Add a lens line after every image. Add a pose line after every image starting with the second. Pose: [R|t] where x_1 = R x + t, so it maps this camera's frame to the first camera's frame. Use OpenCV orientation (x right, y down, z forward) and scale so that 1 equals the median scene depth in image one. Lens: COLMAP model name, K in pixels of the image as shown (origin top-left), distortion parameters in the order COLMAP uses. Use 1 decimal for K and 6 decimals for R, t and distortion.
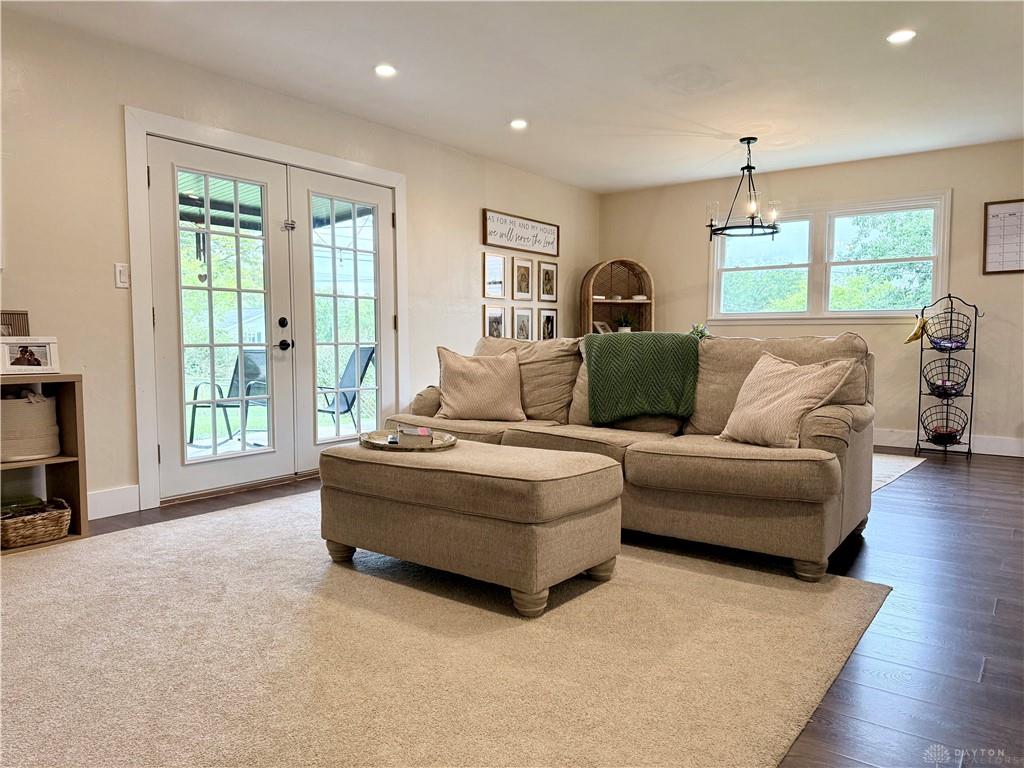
lens RADIAL K [[719.2, 0, 512.0], [0, 719.2, 384.0], [0, 0, 1]] dist [-0.044512, 0.000942]
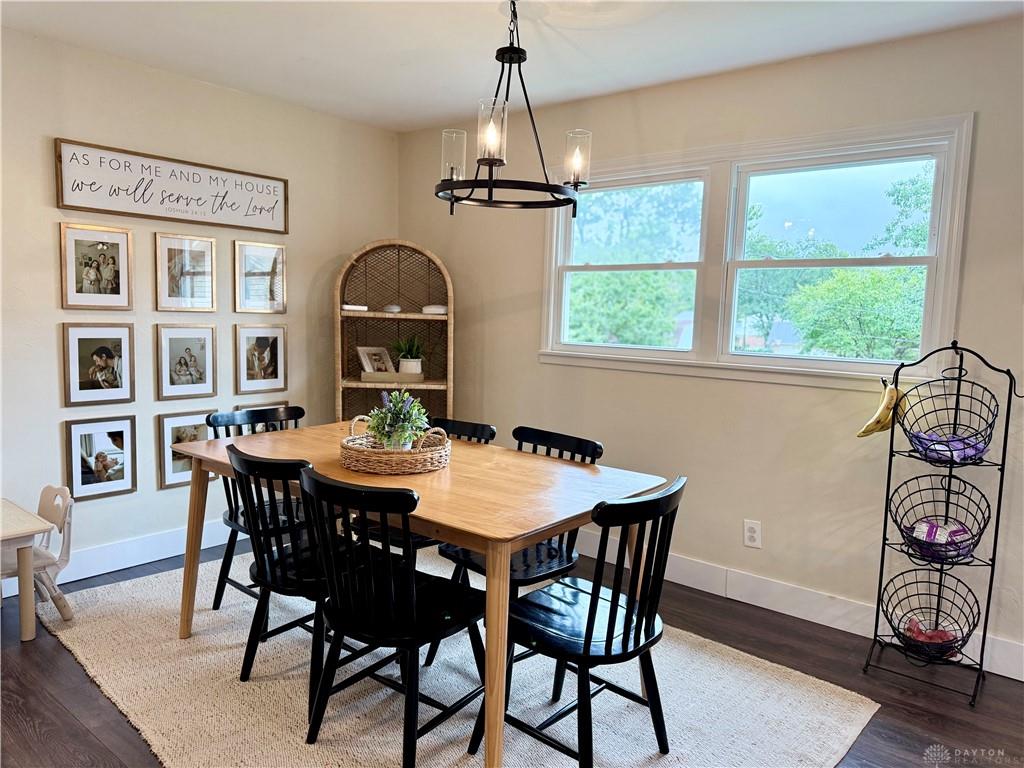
lens RADIAL K [[703.8, 0, 555.8], [0, 703.8, 383.0], [0, 0, 1]] dist [0.098158, -0.171386]
pose [[0.999452, 0.033050, 0.001680, 0.326932], [-0.033088, 0.998852, 0.034637, -0.097957], [-0.000533, -0.034673, 0.999399, 0.487289]]
